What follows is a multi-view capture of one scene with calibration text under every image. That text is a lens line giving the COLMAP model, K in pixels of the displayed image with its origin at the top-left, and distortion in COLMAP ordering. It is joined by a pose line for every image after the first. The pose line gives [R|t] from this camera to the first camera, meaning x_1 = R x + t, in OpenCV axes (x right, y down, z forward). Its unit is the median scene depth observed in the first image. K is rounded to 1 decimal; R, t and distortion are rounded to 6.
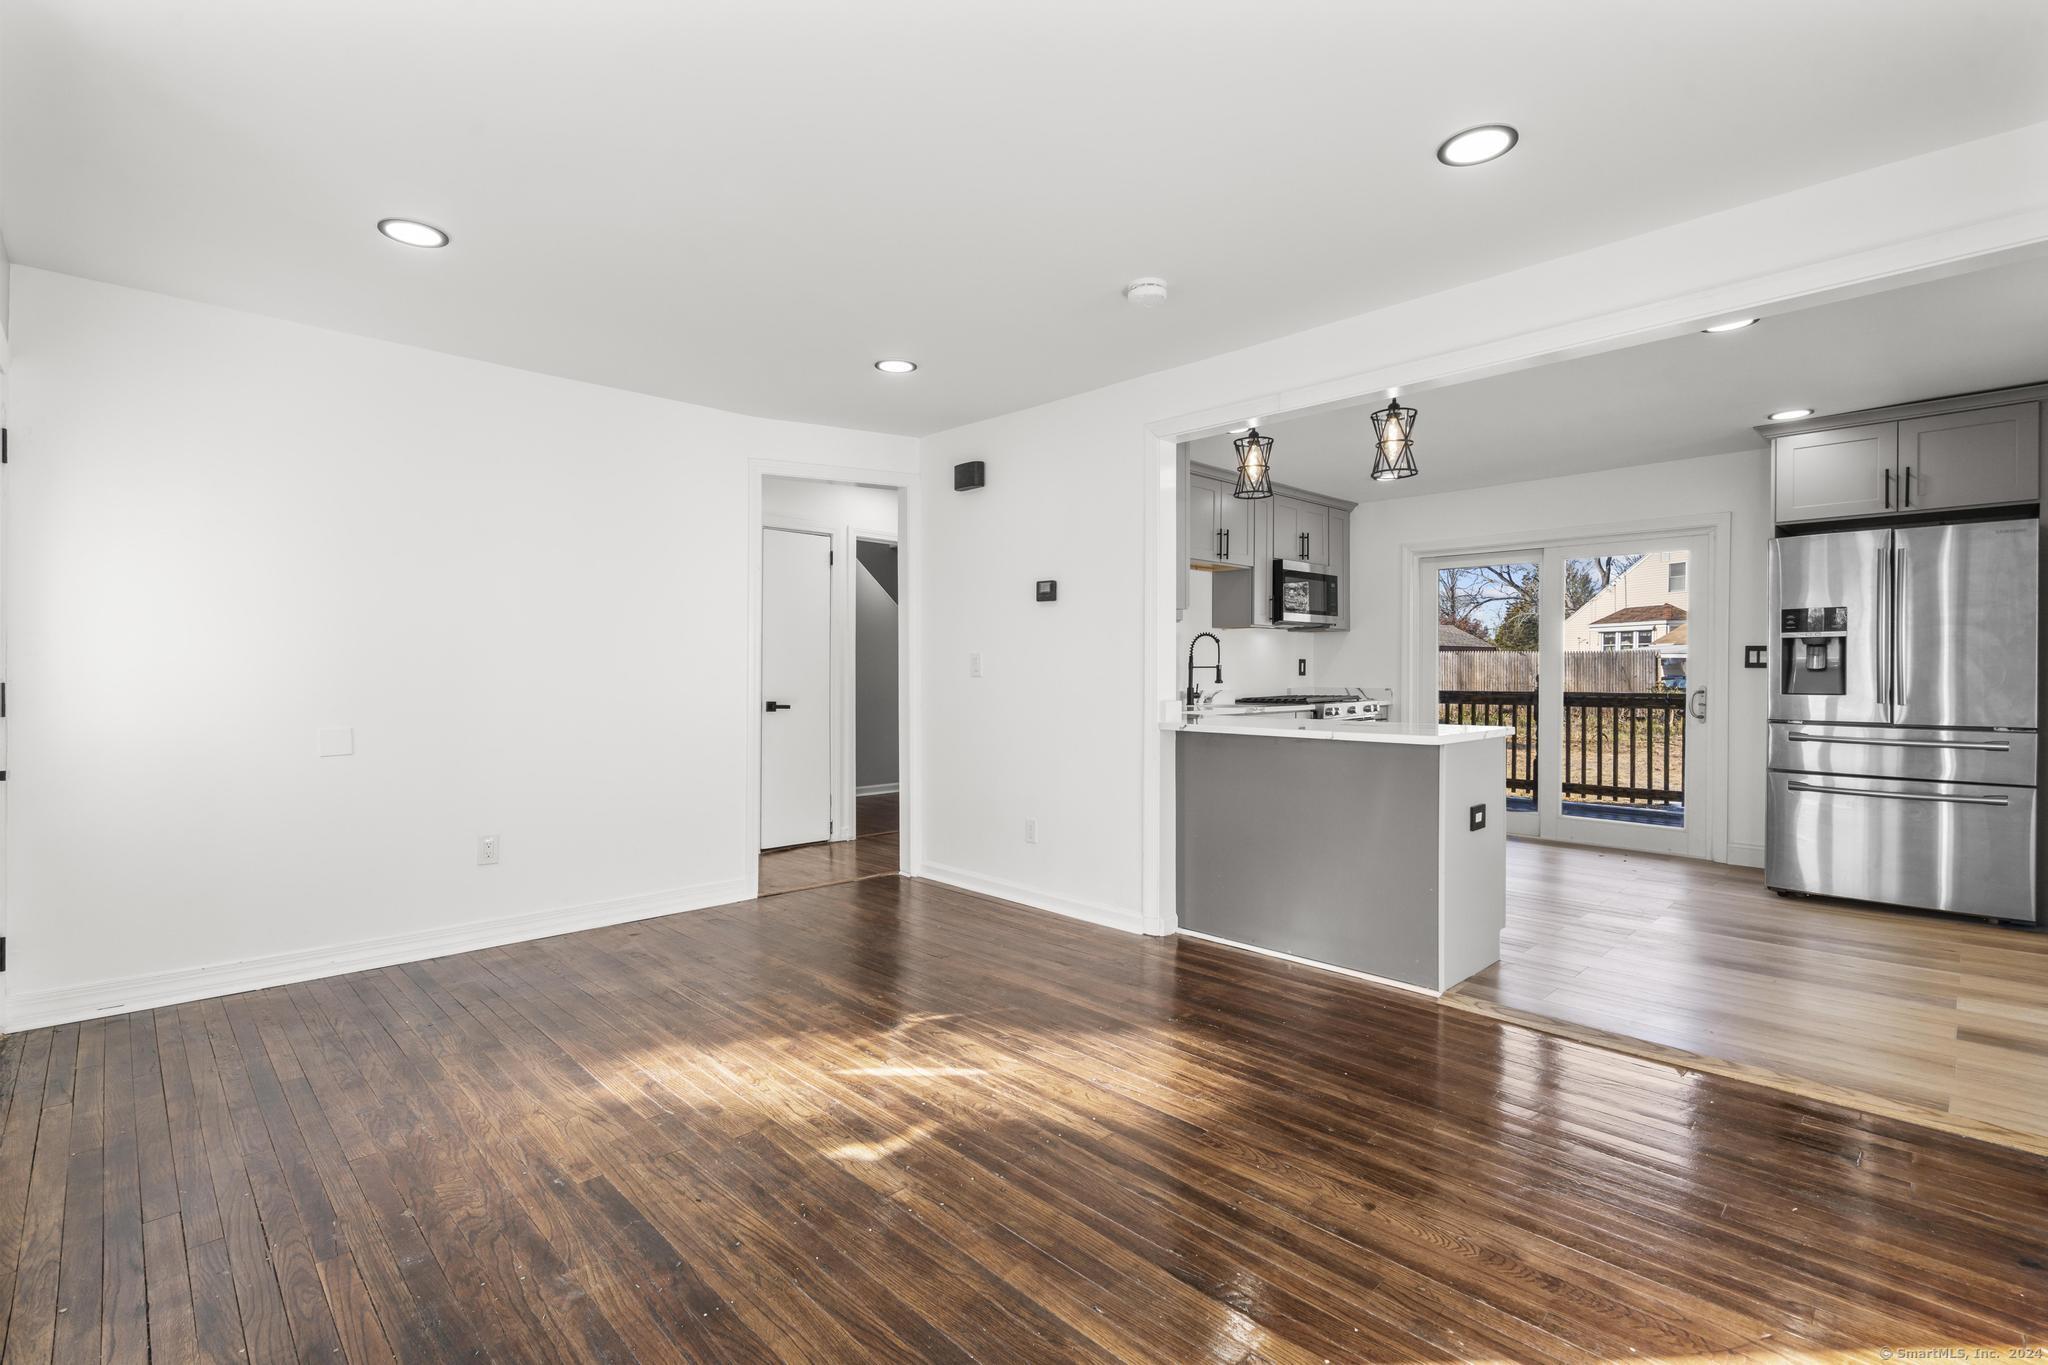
lens RADIAL K [[939.3, 0, 1015.0], [0, 939.3, 679.7], [0, 0, 1]] dist [0.000948, 0.000010]
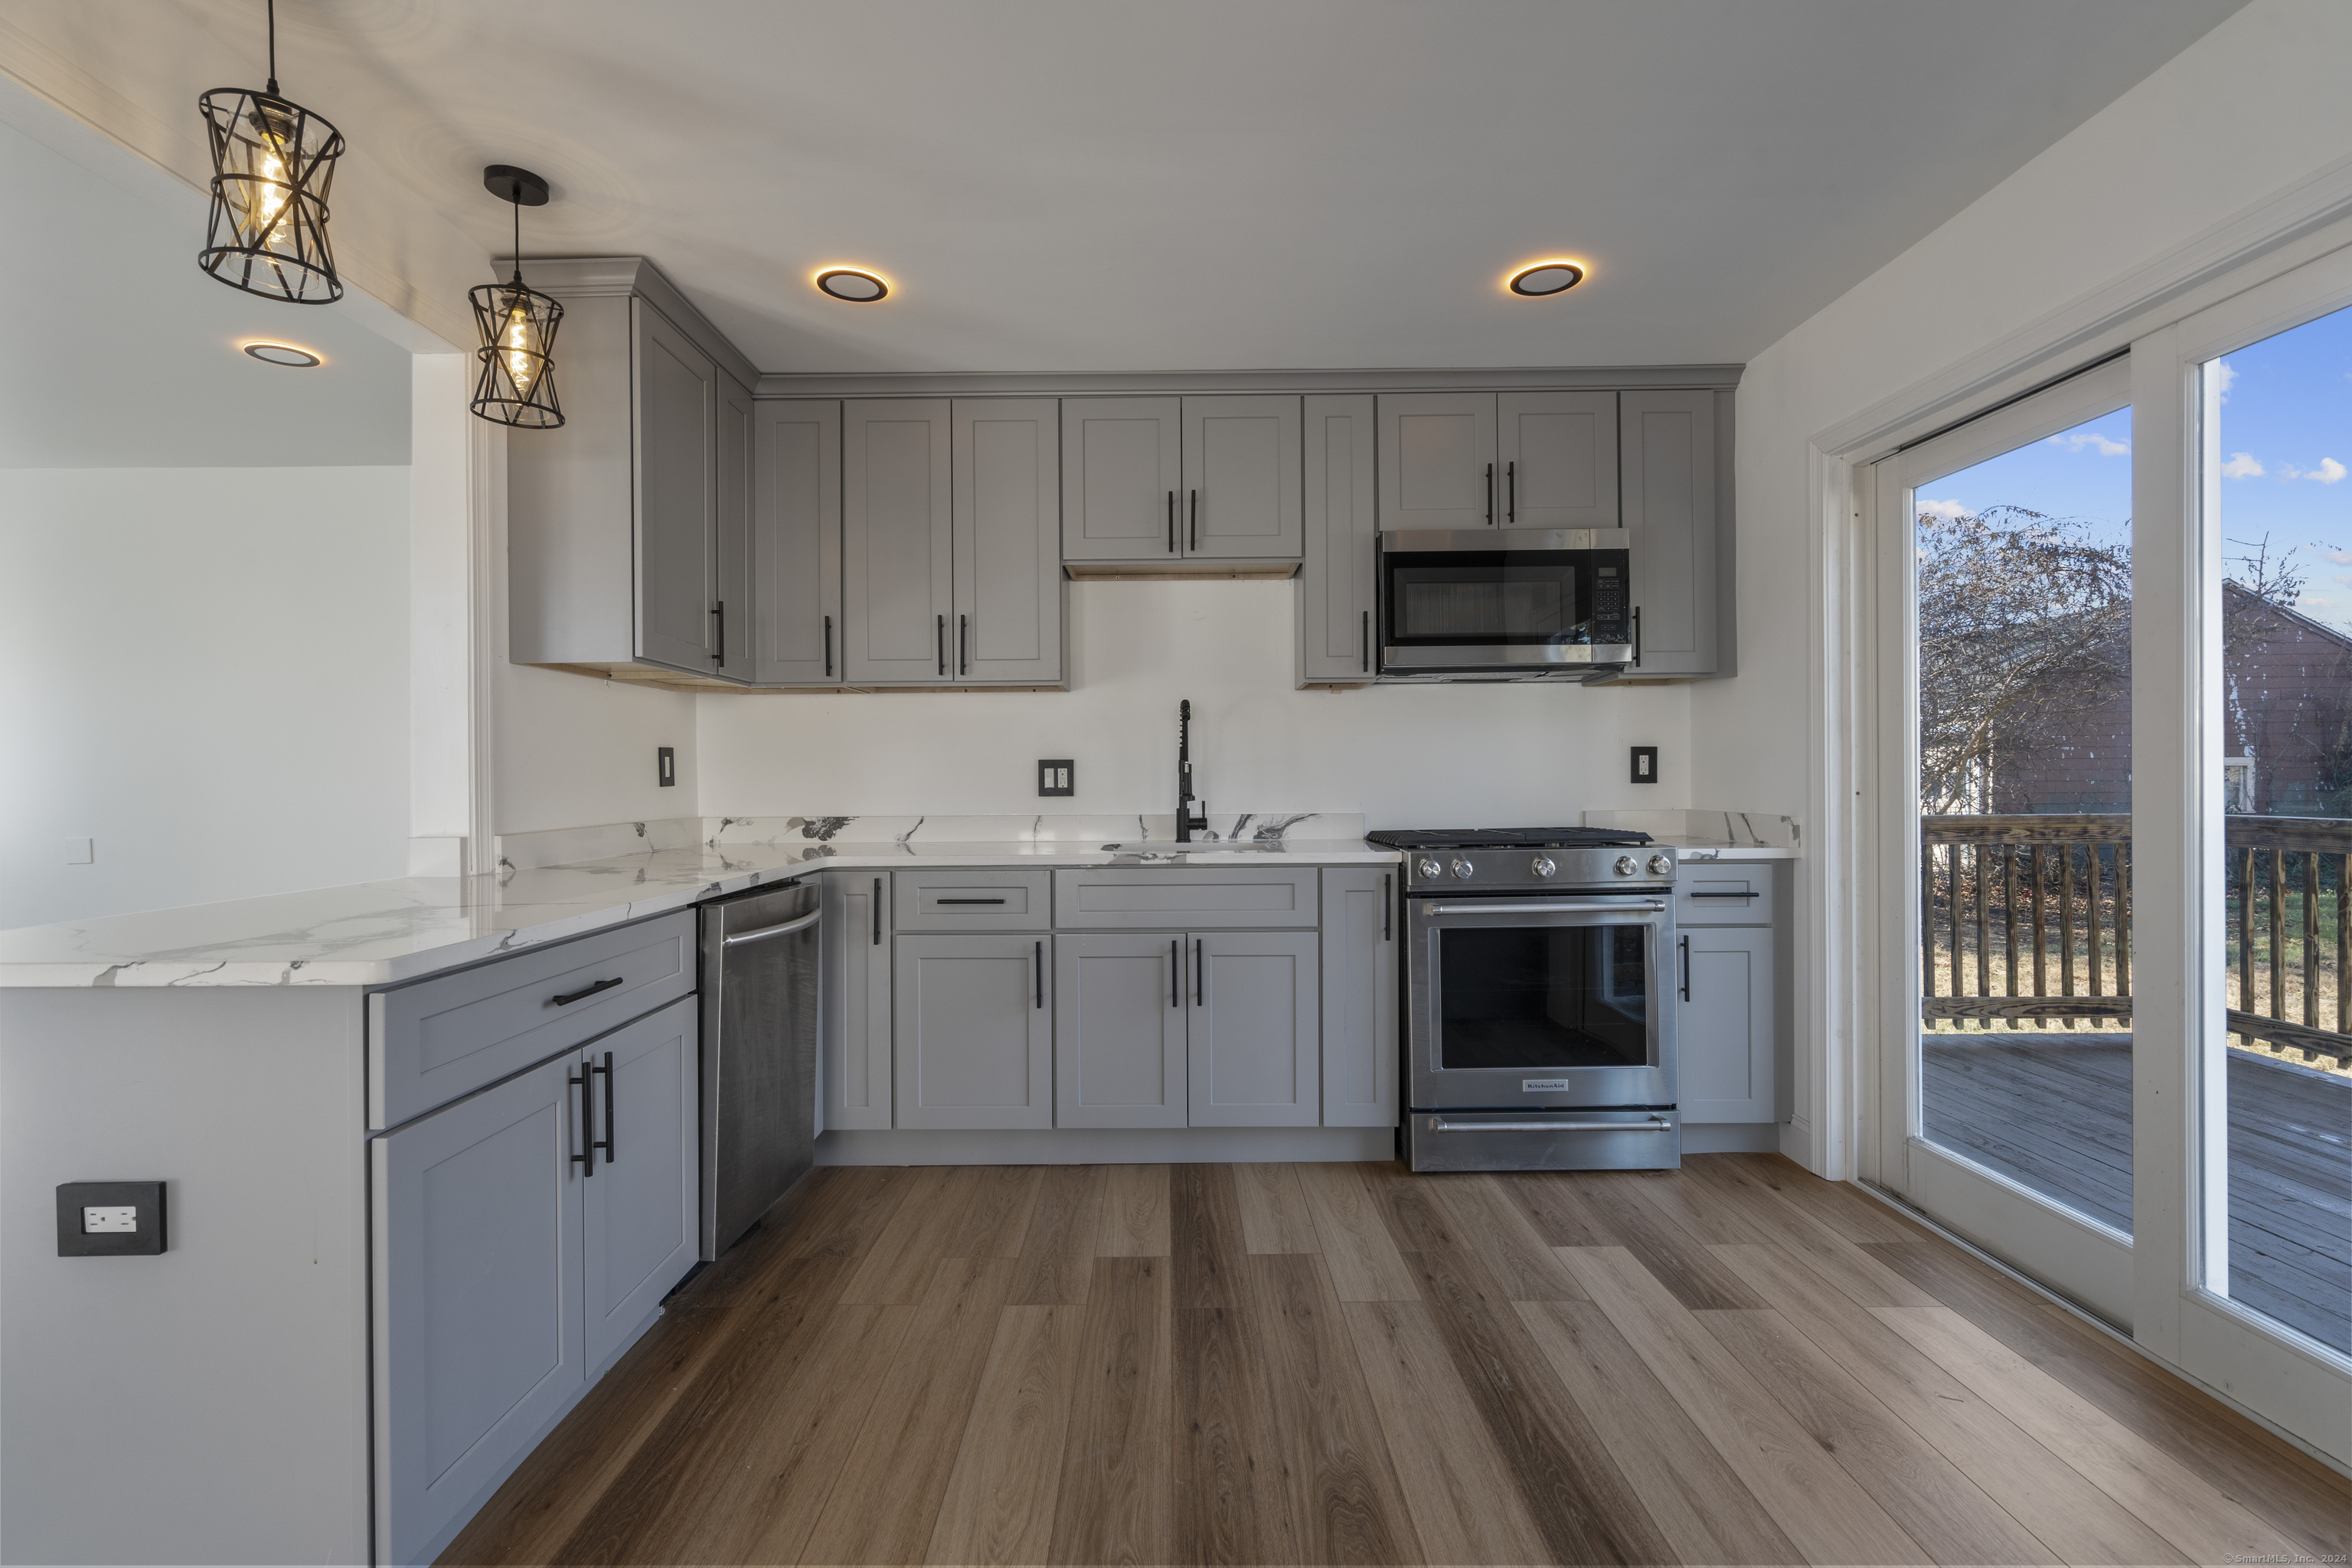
lens RADIAL K [[1078.7, 0, 1165.7], [0, 1078.7, 780.7], [0, 0, 1]] dist [0.000948, 0.000010]
pose [[0.718491, -0.002349, -0.695533, 0.573133], [-0.000215, 0.999993, -0.003600, -0.004285], [0.695537, 0.002736, 0.718486, 0.545322]]
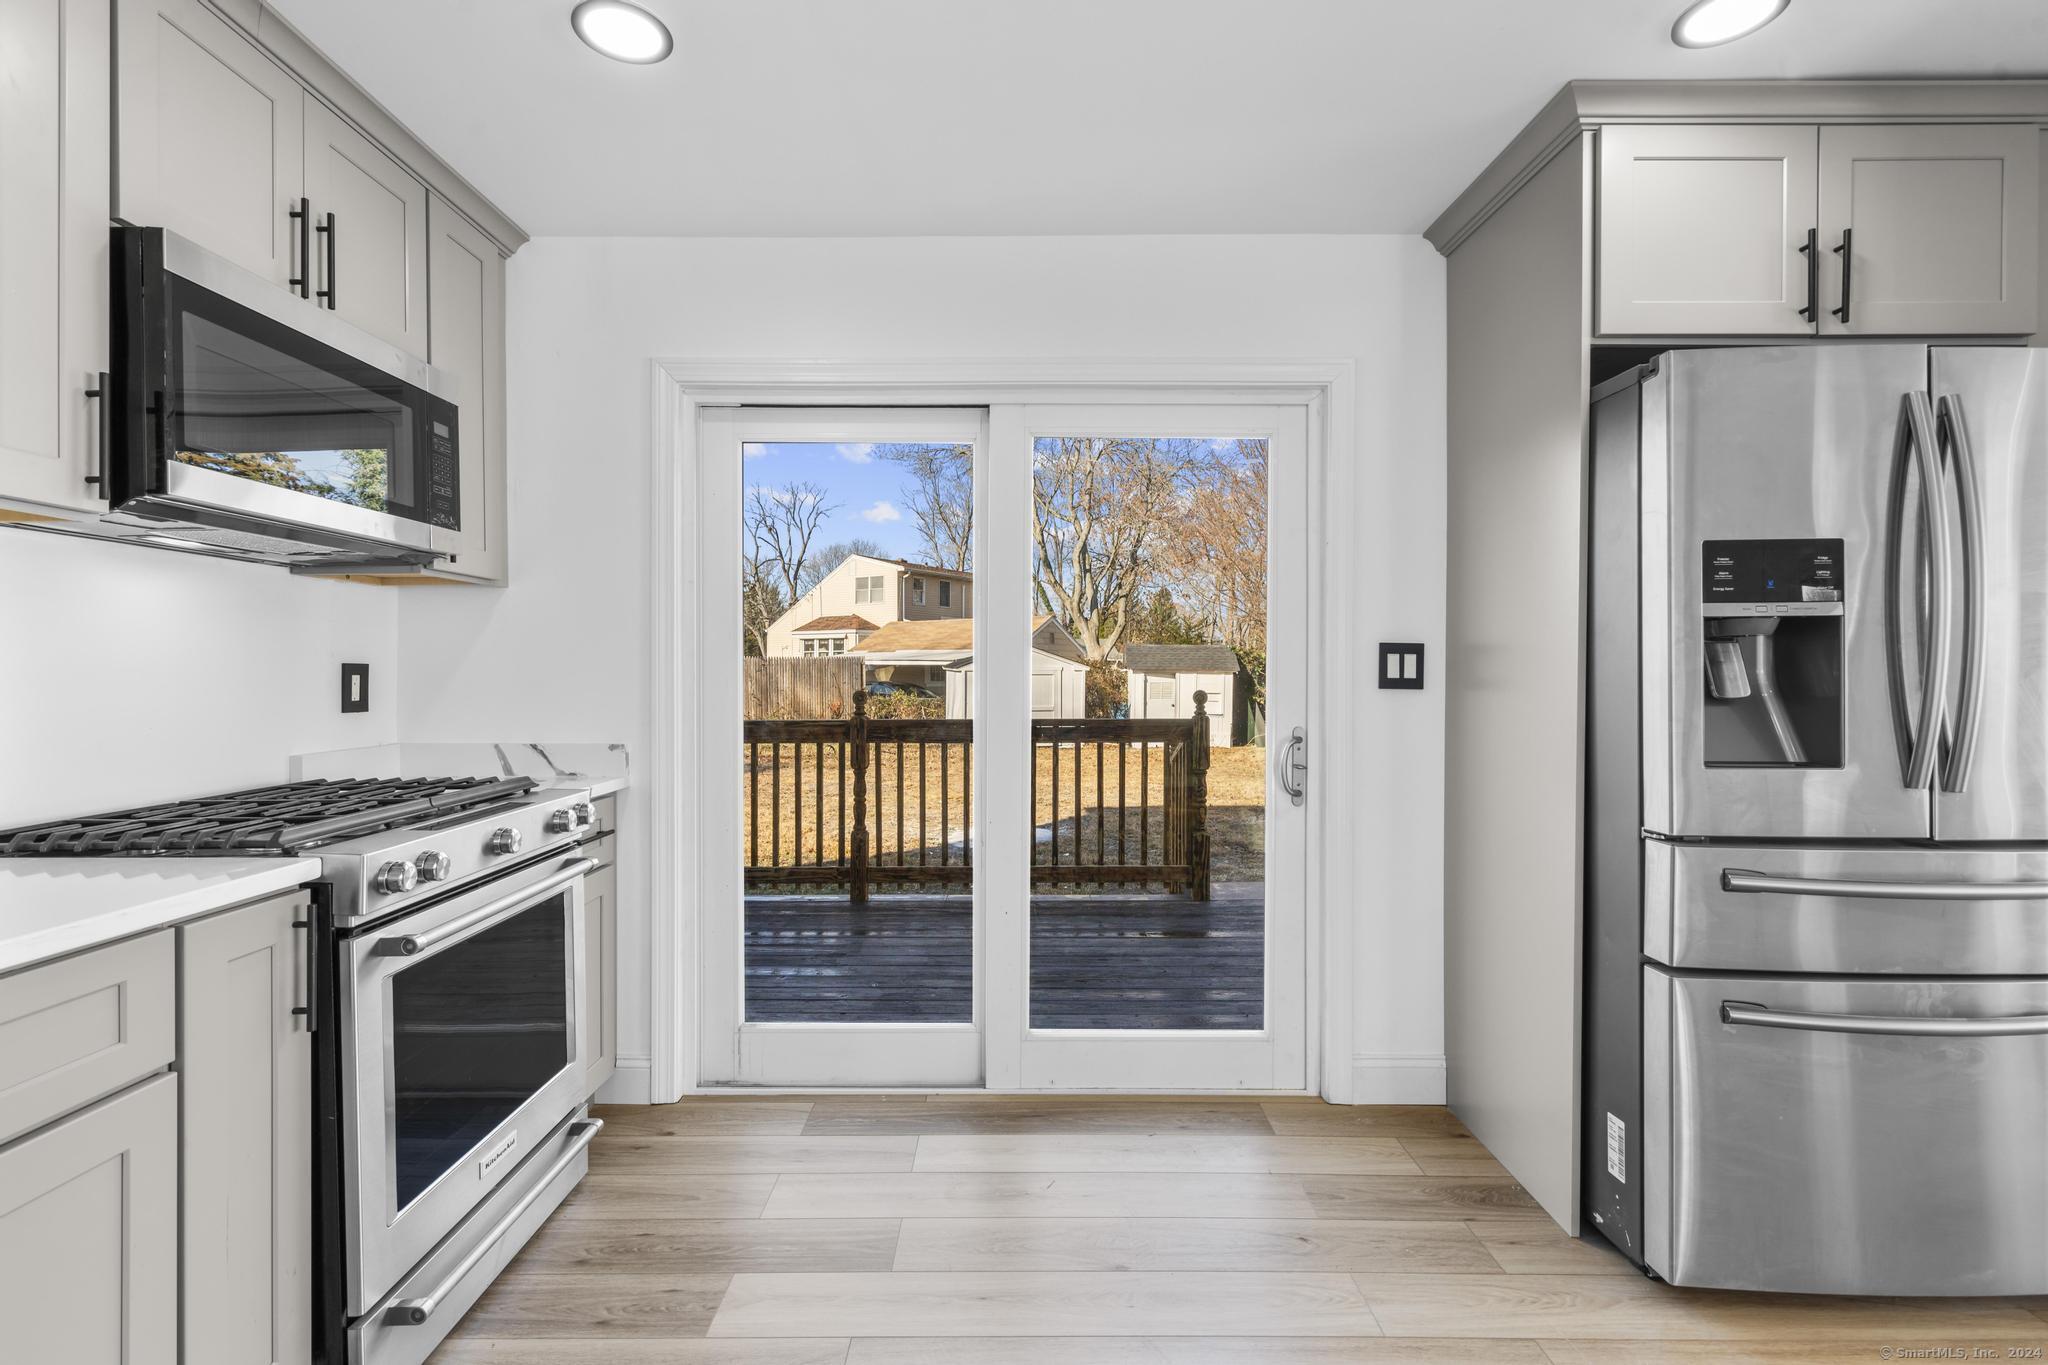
lens RADIAL K [[939.3, 0, 1015.0], [0, 939.3, 679.7], [0, 0, 1]] dist [0.000948, 0.000010]
pose [[0.695683, -0.005145, 0.718330, 0.263278], [0.008592, 0.999962, -0.001160, -0.015661], [-0.718297, 0.006979, 0.695701, 0.688867]]
